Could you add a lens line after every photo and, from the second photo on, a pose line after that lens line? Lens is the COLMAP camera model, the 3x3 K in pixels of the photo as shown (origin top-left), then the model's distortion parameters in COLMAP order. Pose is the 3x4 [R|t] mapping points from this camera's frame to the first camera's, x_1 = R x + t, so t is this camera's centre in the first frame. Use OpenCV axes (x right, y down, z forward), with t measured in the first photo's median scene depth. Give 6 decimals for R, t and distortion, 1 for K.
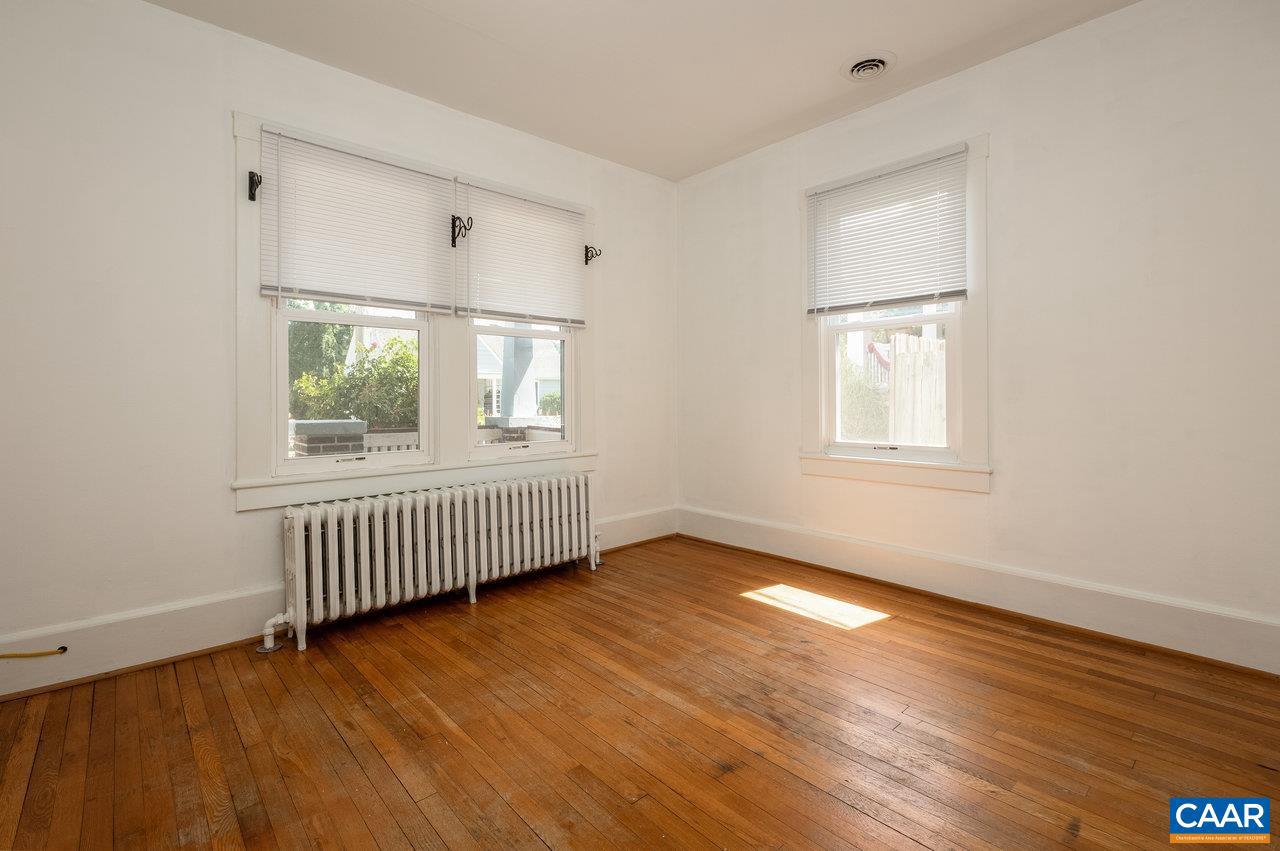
lens RADIAL K [[599.0, 0, 666.1], [0, 599.0, 406.7], [0, 0, 1]] dist [0.001078, 0.000198]
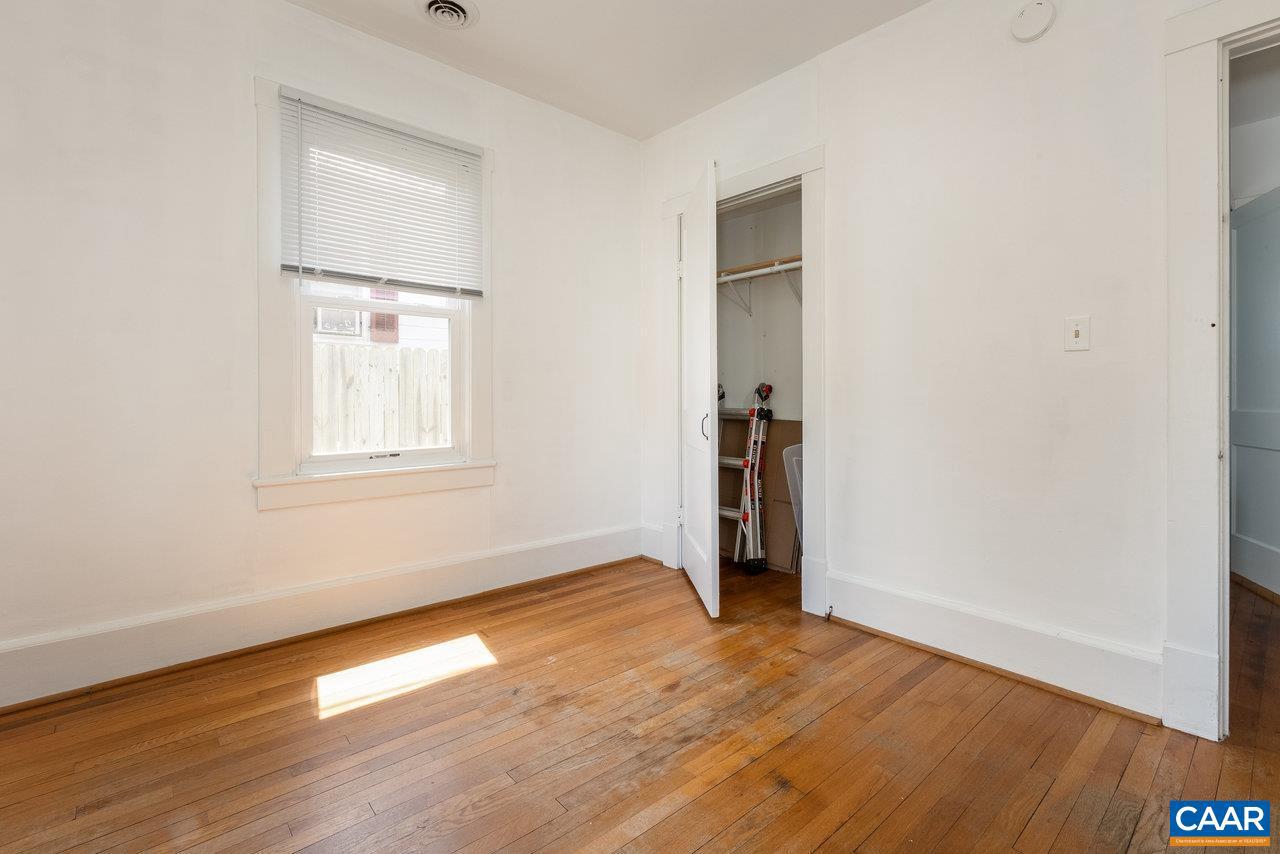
lens RADIAL K [[567.4, 0, 637.1], [0, 567.4, 405.7], [0, 0, 1]] dist [-0.001669, -0.000515]
pose [[0.035329, -0.009037, 0.999335, -0.464345], [0.014867, 0.999853, 0.008516, -0.002896], [-0.999265, 0.014556, 0.035458, 0.696525]]
